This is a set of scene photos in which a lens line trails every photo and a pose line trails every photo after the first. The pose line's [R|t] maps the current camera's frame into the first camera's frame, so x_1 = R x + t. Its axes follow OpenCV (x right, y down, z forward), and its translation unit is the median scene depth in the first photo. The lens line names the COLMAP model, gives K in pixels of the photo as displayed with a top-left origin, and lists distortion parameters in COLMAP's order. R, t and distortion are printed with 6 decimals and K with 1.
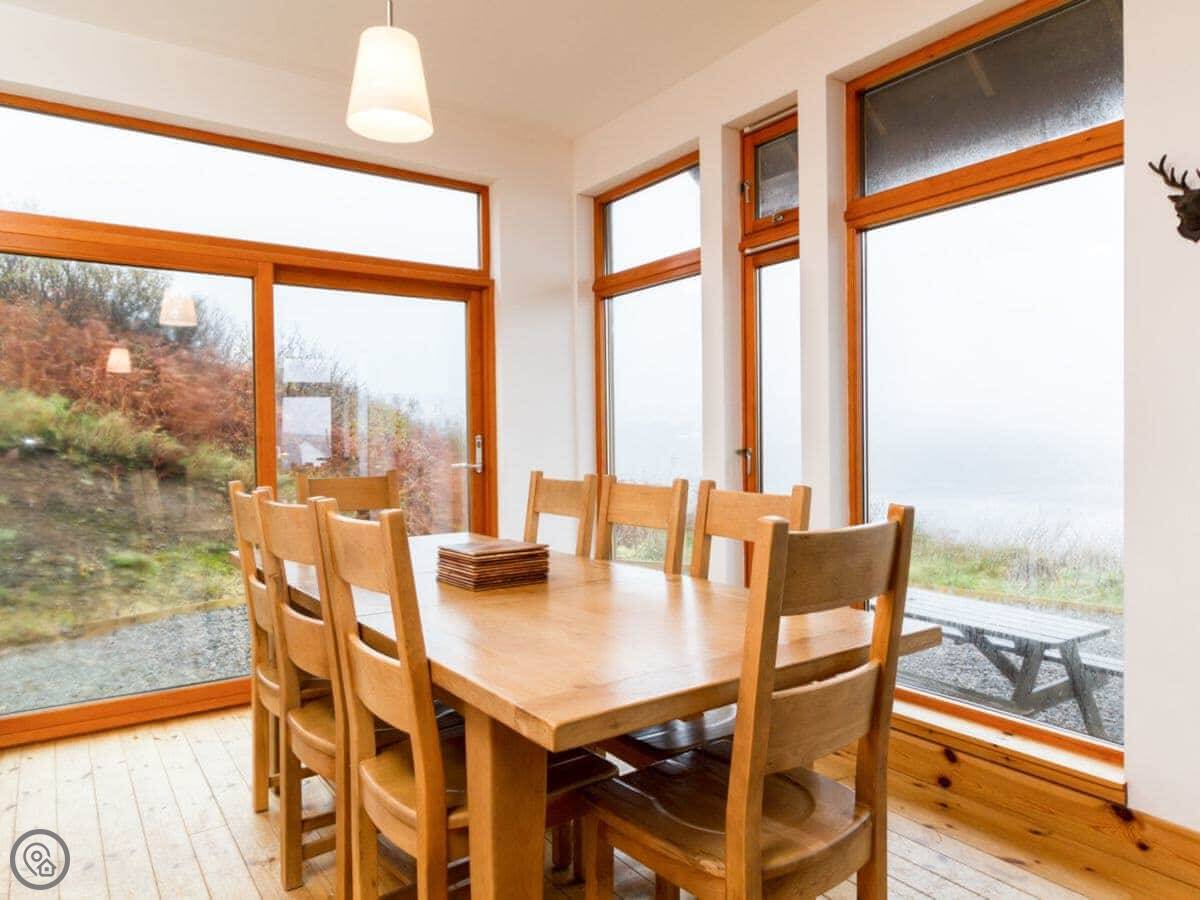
lens RADIAL K [[816.3, 0, 600.0], [0, 816.3, 450.0], [0, 0, 1]] dist [-0.002516, 0.000328]
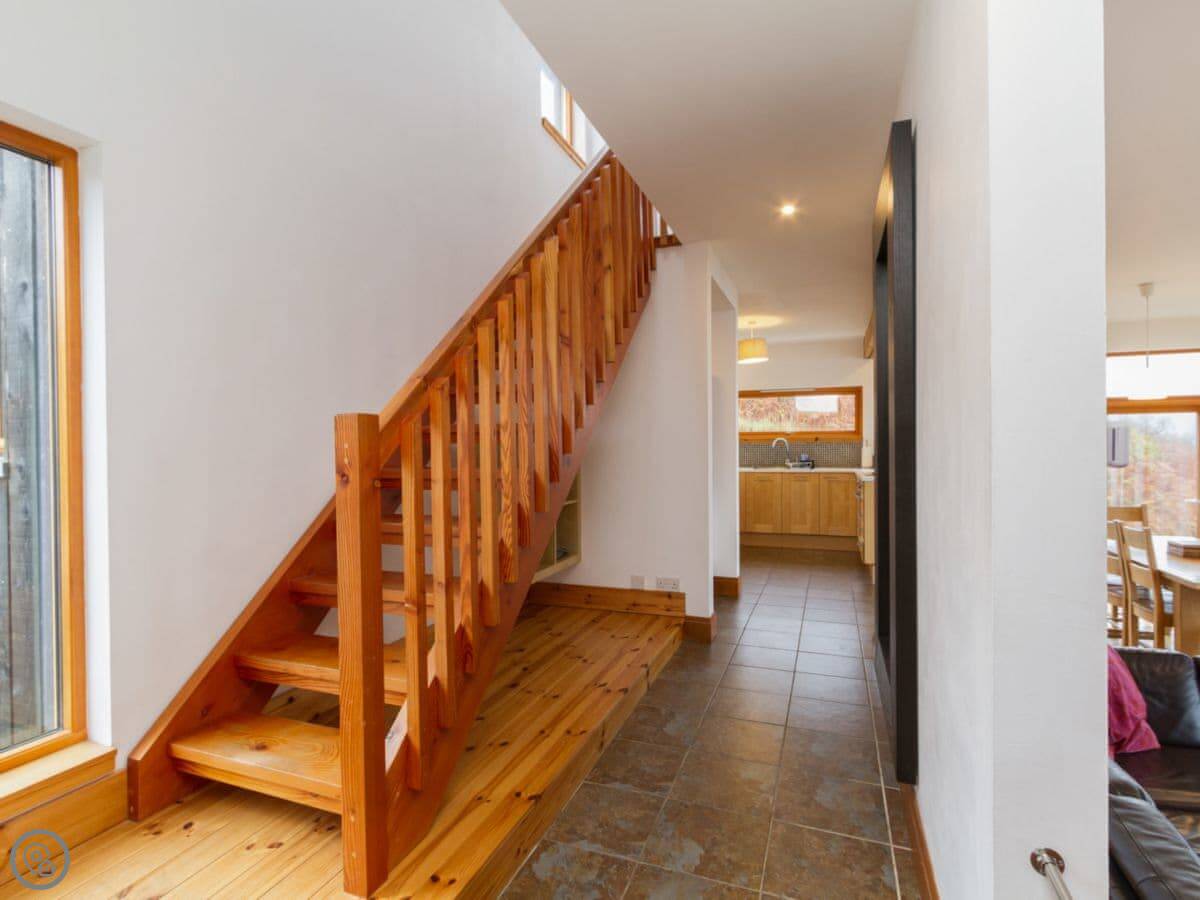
lens RADIAL K [[622.0, 0, 578.4], [0, 622.0, 449.6], [0, 0, 1]] dist [-0.000610, -0.000099]
pose [[0.555833, 0.009180, -0.831243, 0.370243], [-0.005039, 0.999958, 0.007674, -0.164011], [0.831279, -0.000076, 0.555856, -1.532013]]
